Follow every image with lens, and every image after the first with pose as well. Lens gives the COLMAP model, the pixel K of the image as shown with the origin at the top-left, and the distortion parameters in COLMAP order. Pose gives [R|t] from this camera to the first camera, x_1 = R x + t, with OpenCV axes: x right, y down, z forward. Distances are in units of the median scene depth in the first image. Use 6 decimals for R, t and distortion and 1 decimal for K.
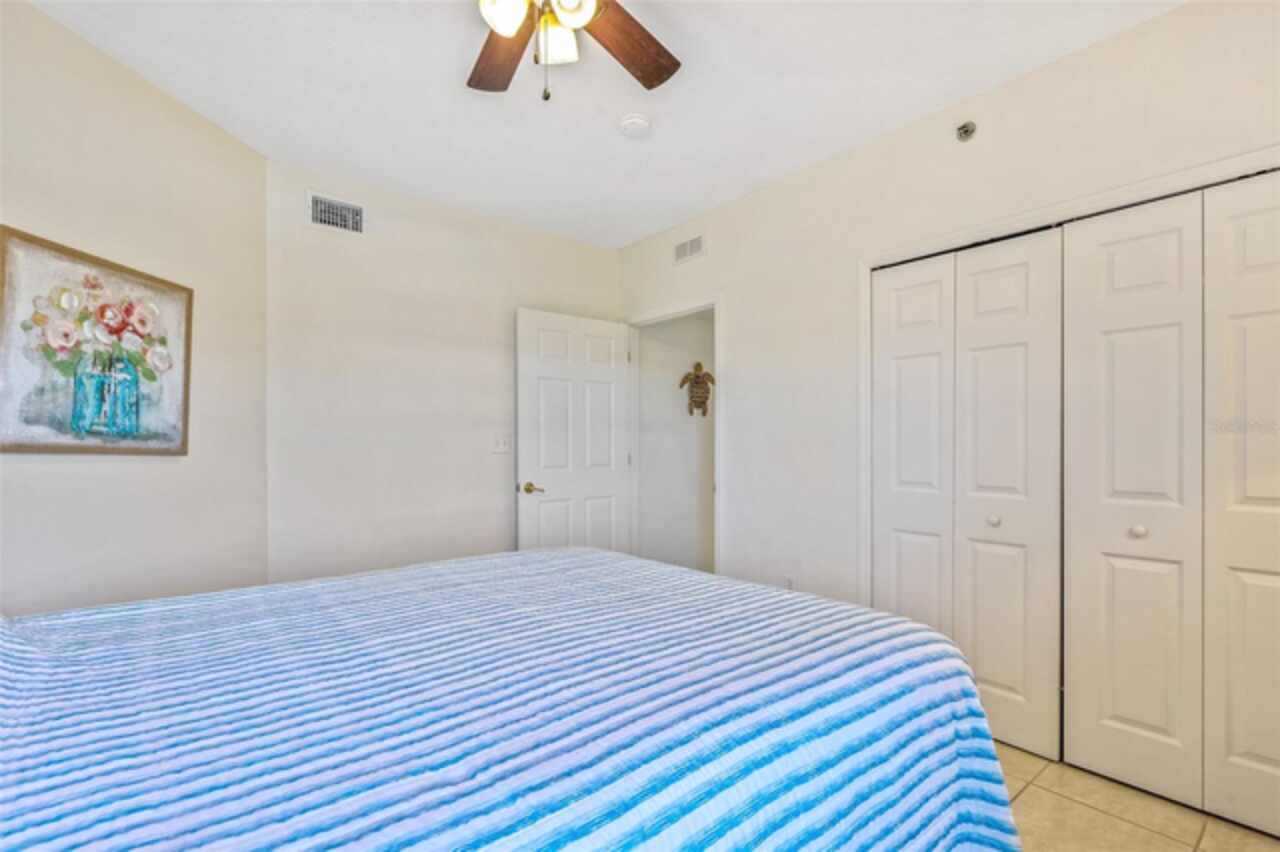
lens RADIAL K [[595.6, 0, 648.1], [0, 595.6, 431.0], [0, 0, 1]] dist [0.000218, 0.000480]
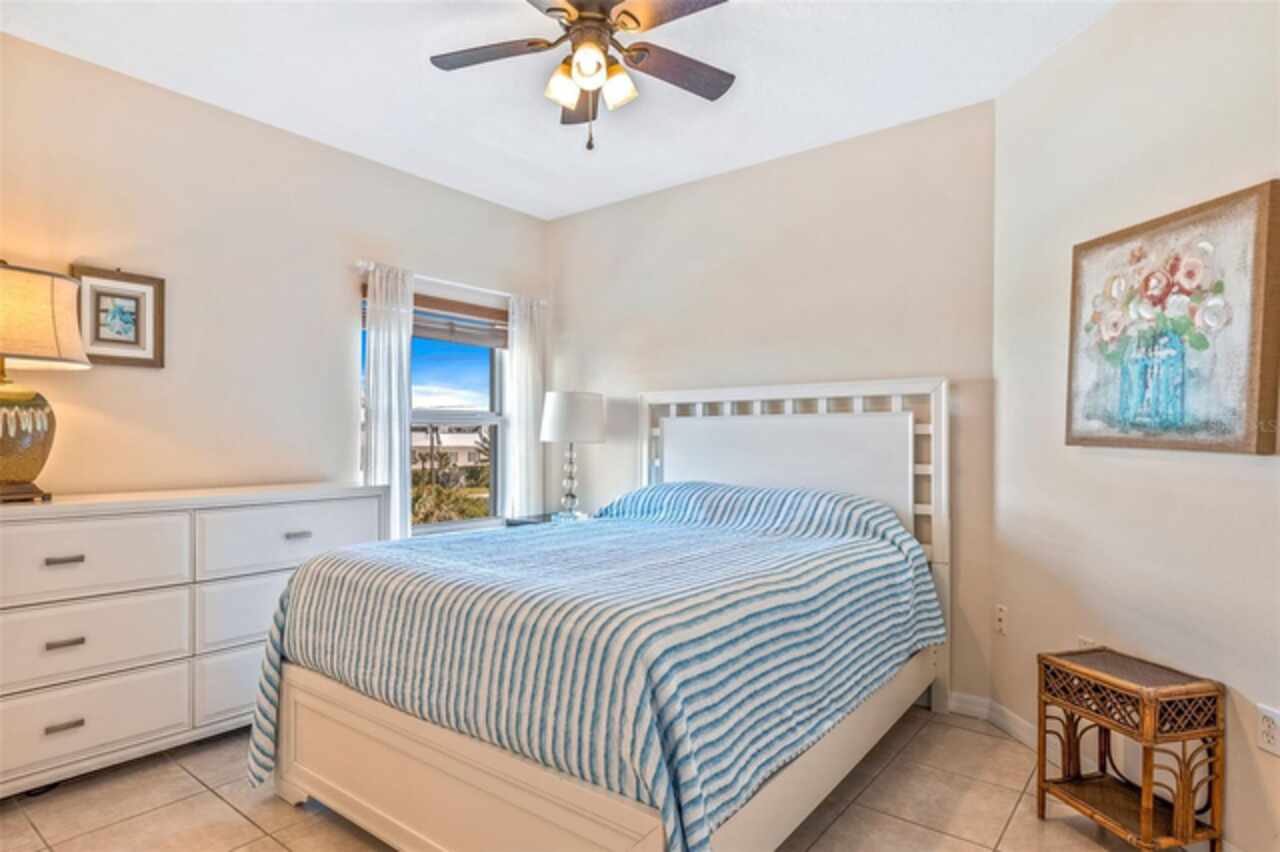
lens RADIAL K [[695.1, 0, 648.1], [0, 695.1, 428.7], [0, 0, 1]] dist [-0.003921, -0.000034]
pose [[0.201042, 0.008351, -0.979547, -0.091285], [-0.004651, 0.999961, 0.007571, 0.005042], [0.979571, 0.003034, 0.201073, 0.110260]]
